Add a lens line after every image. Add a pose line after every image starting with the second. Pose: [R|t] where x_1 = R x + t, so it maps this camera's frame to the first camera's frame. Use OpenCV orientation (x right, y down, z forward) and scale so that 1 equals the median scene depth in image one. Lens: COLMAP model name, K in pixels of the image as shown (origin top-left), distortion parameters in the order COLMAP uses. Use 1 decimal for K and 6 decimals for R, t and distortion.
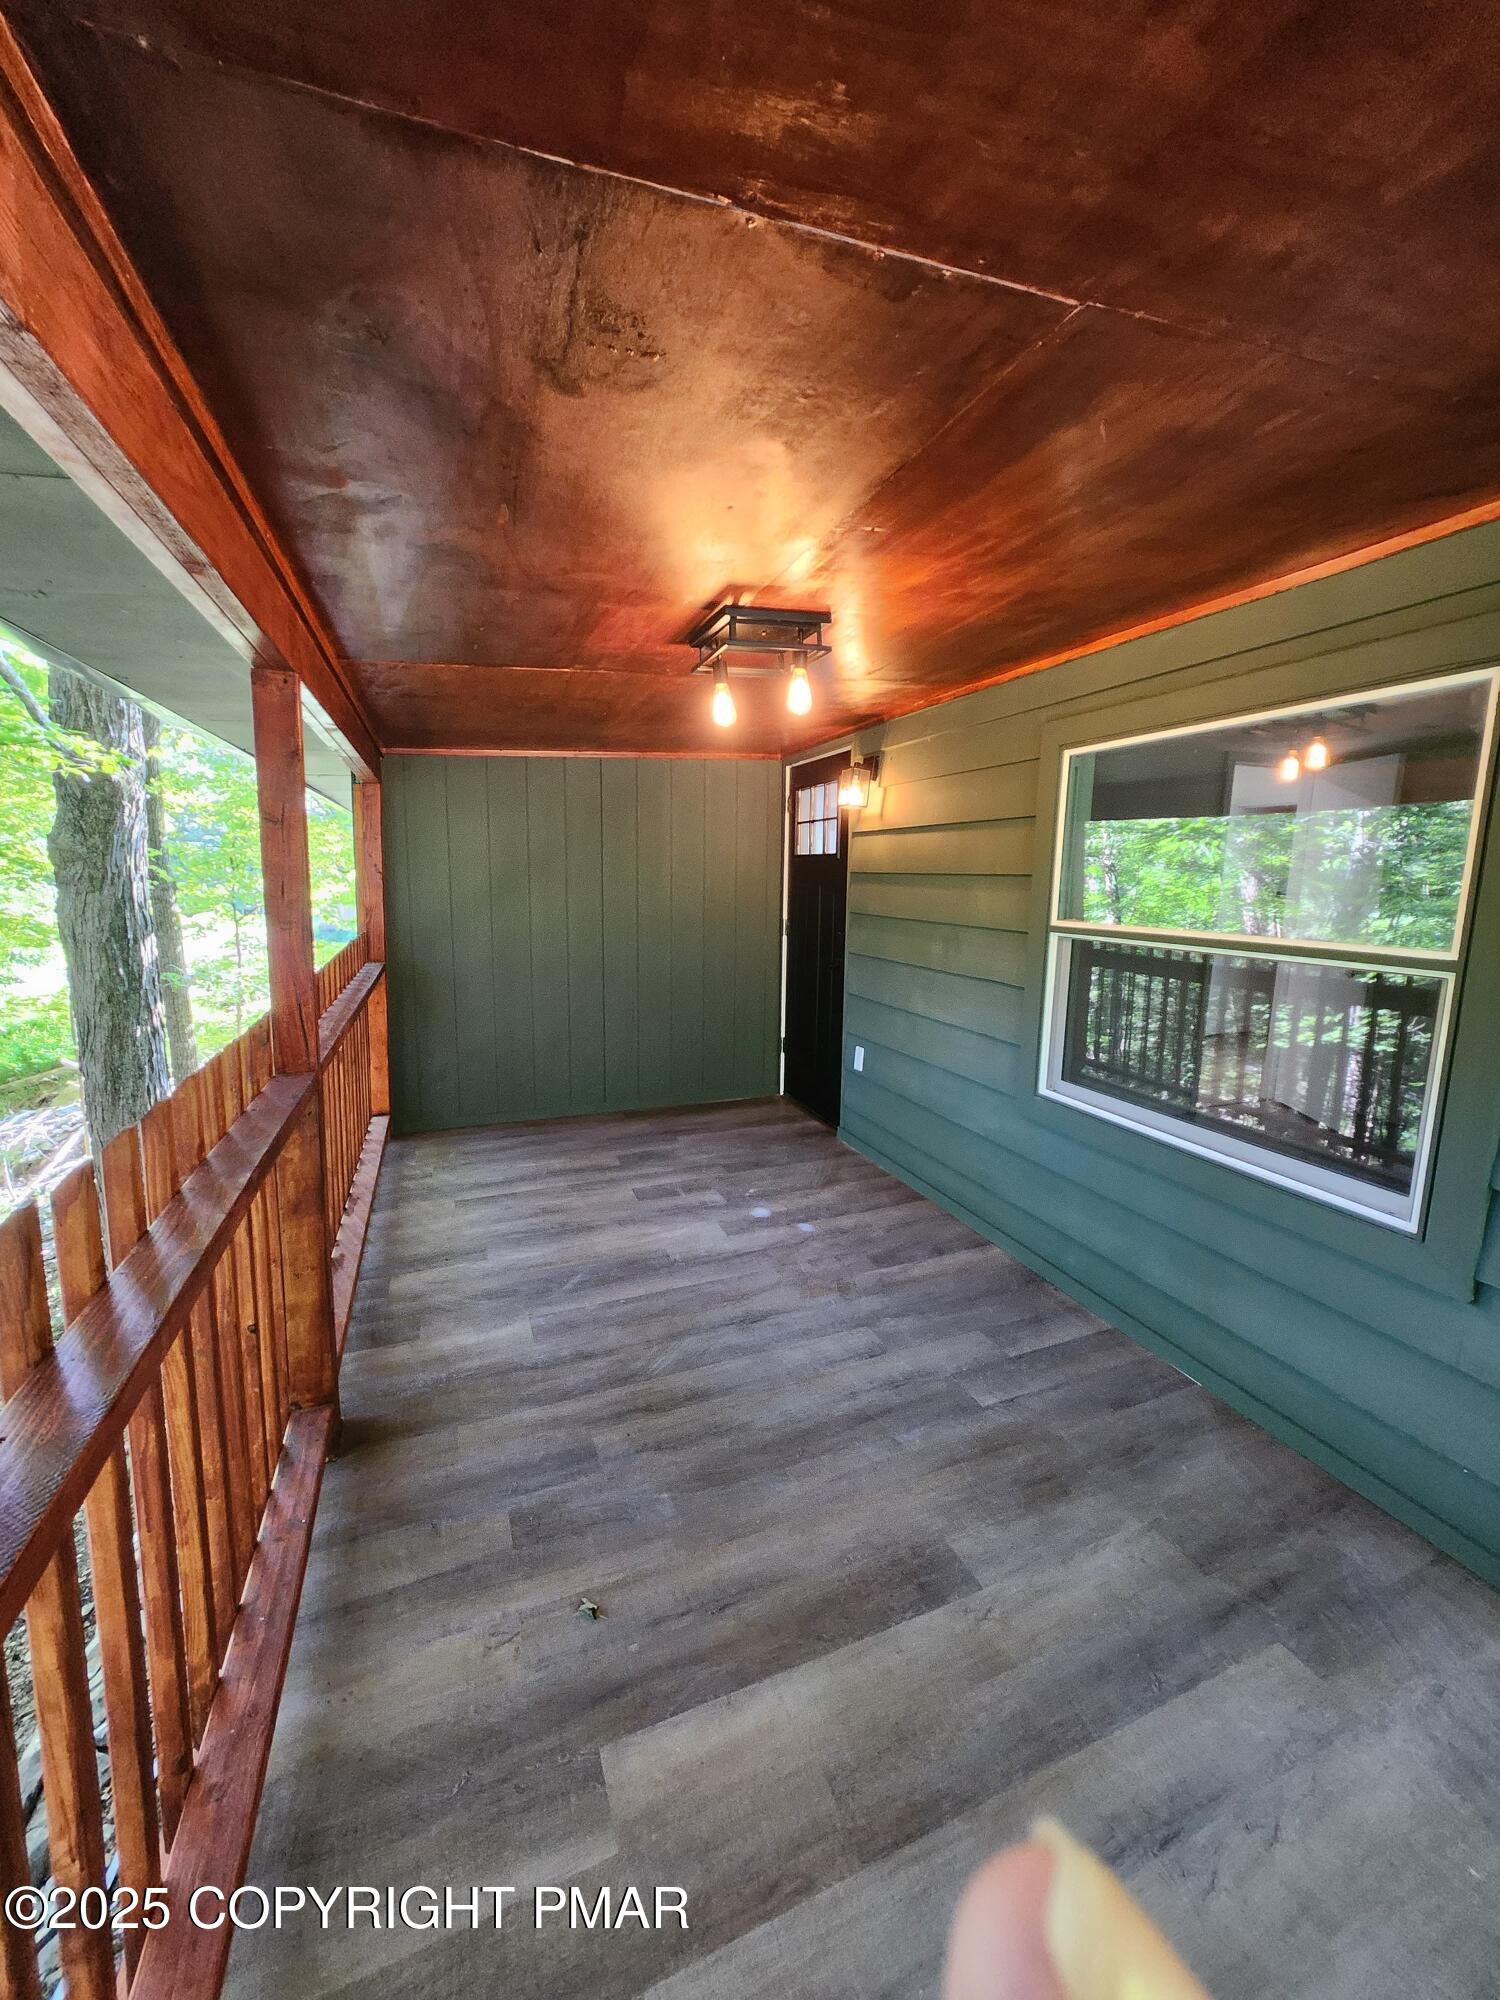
lens RADIAL K [[785.8, 0, 753.6], [0, 785.8, 991.3], [0, 0, 1]] dist [0.001320, 0.000495]
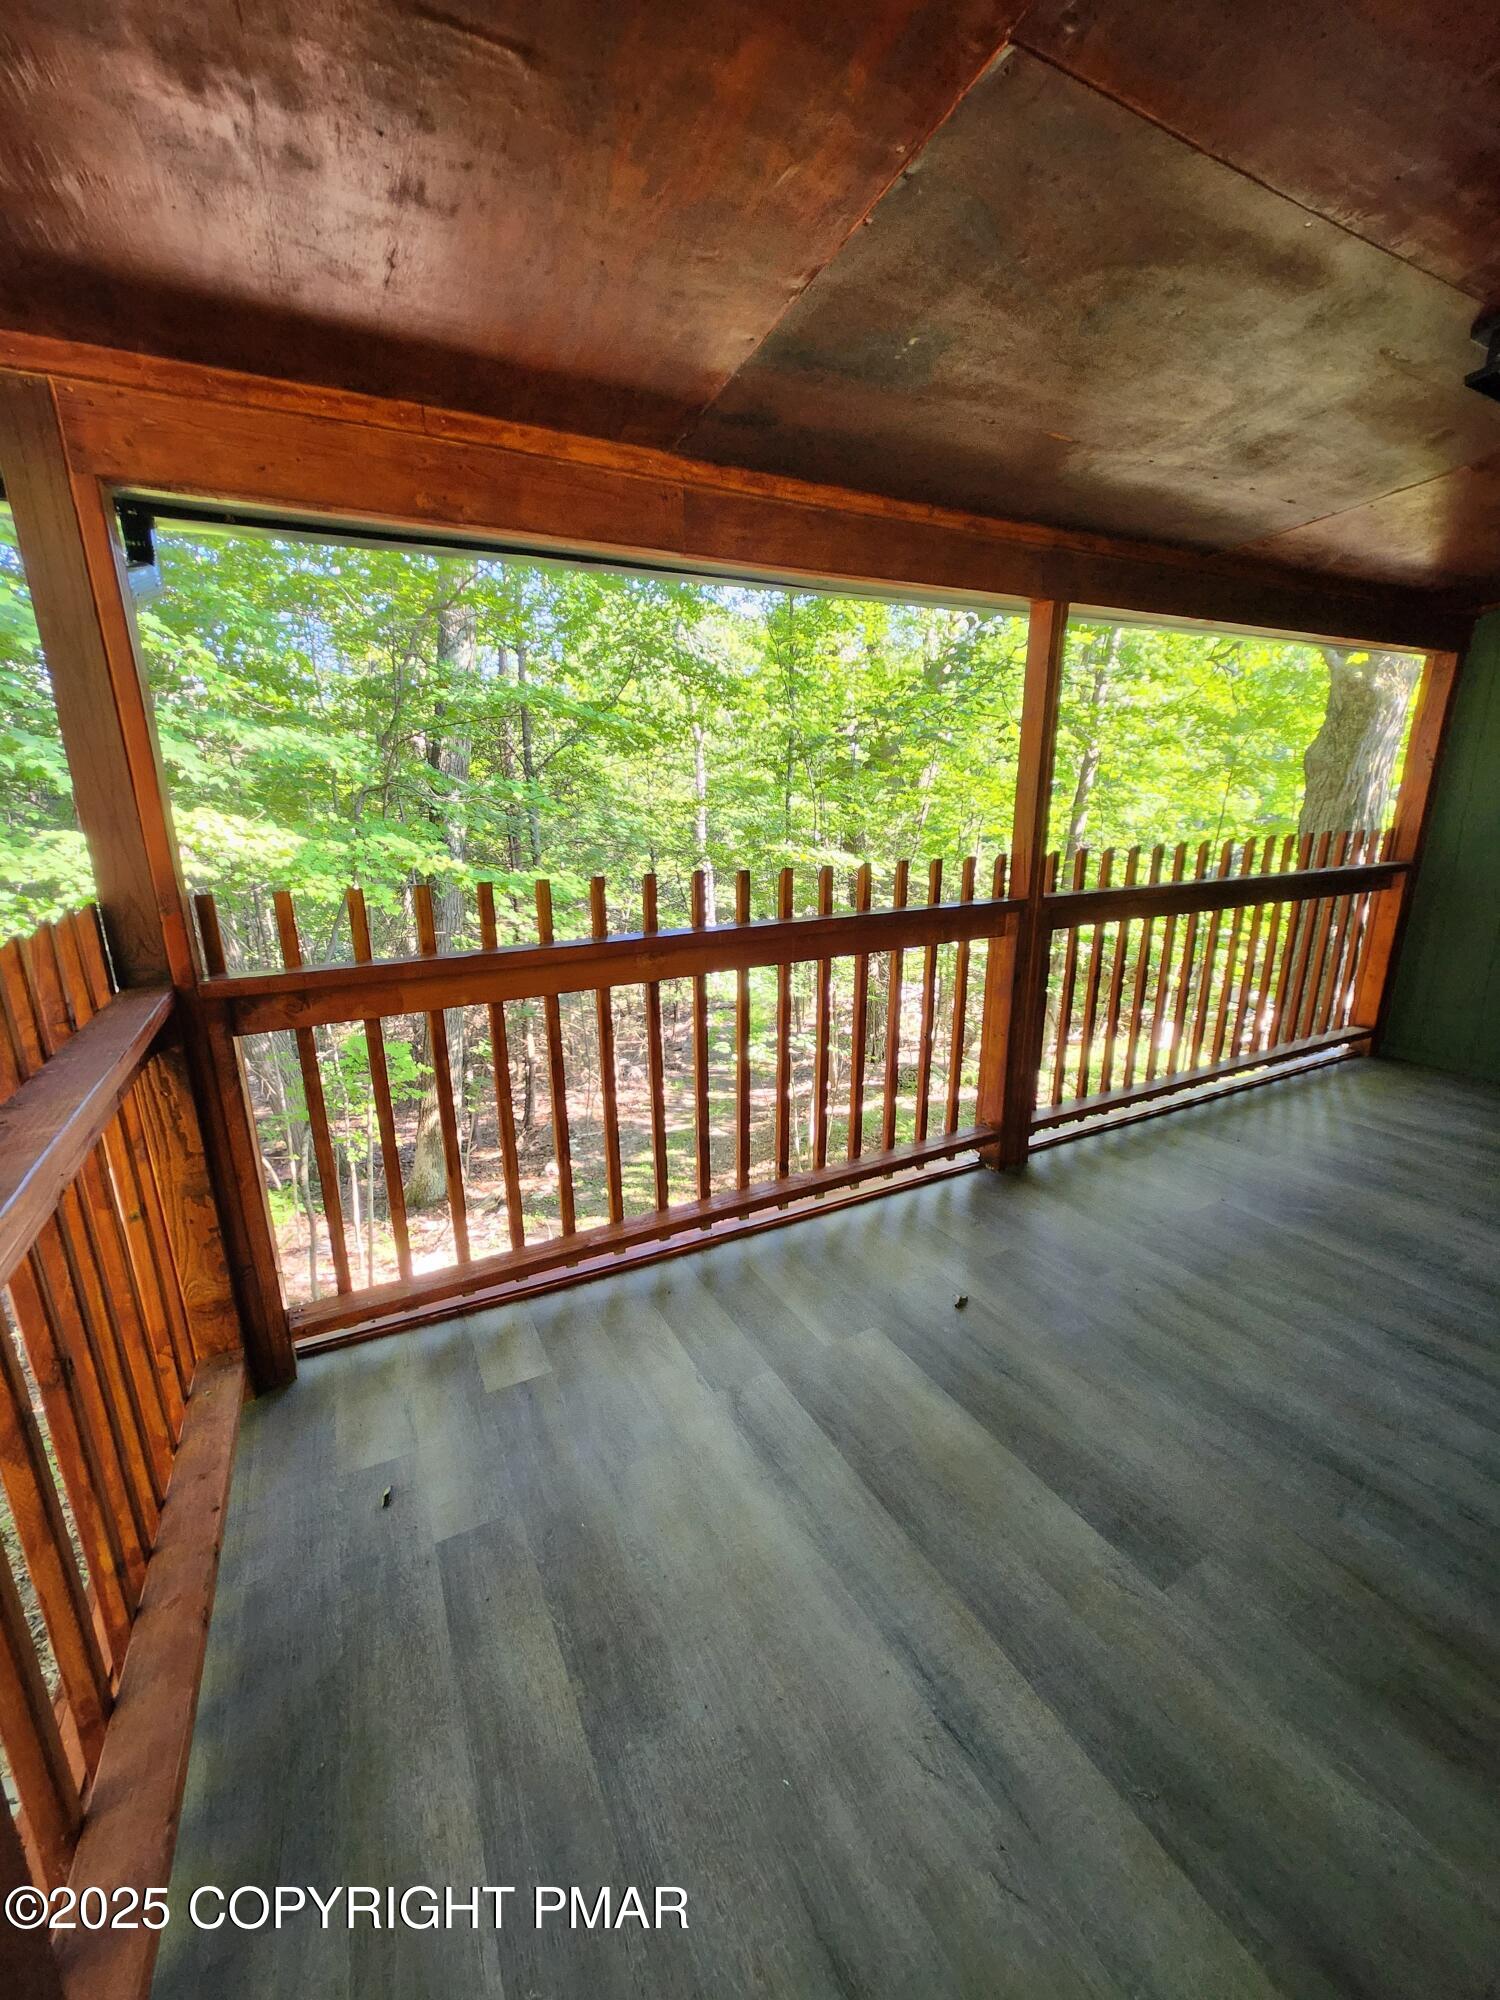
lens RADIAL K [[785.8, 0, 755.0], [0, 785.8, 993.9], [0, 0, 1]] dist [0.001320, 0.000495]
pose [[0.110005, 0.228168, -0.967387, 0.866950], [-0.130133, 0.968222, 0.213567, 0.032688], [0.985375, 0.102396, 0.136201, 0.389618]]
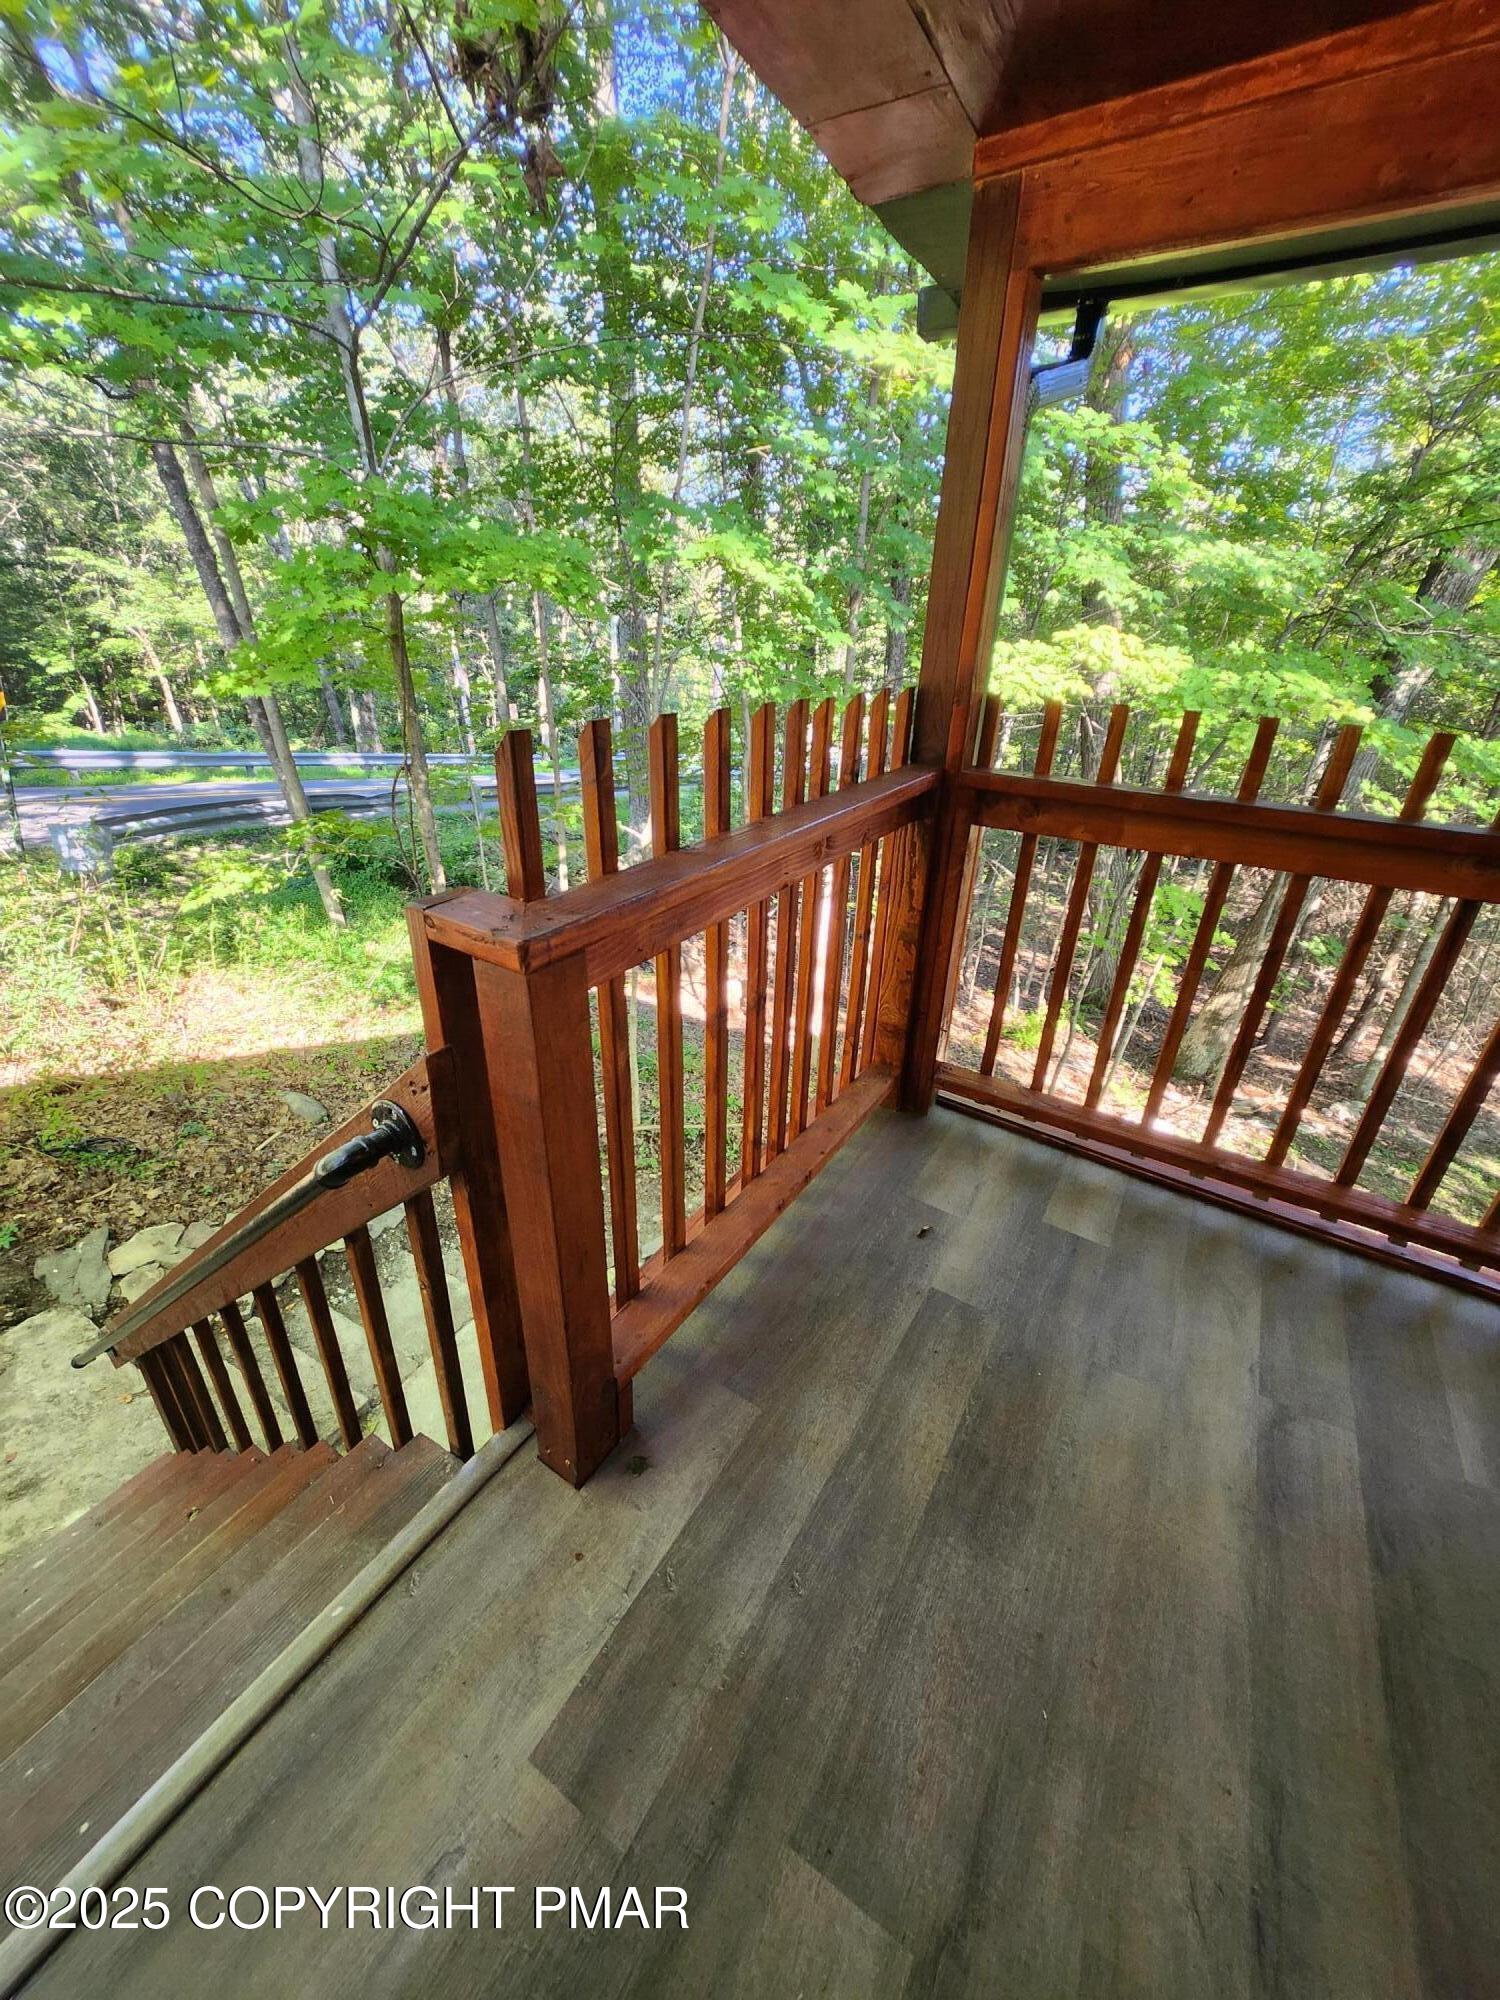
lens RADIAL K [[785.5, 0, 753.5], [0, 785.5, 995.4], [0, 0, 1]] dist [0.001600, 0.001065]
pose [[-0.803742, 0.222058, -0.551987, 0.785043], [-0.128755, 0.840844, 0.525741, 0.034477], [0.580879, 0.493631, -0.647231, 0.558353]]
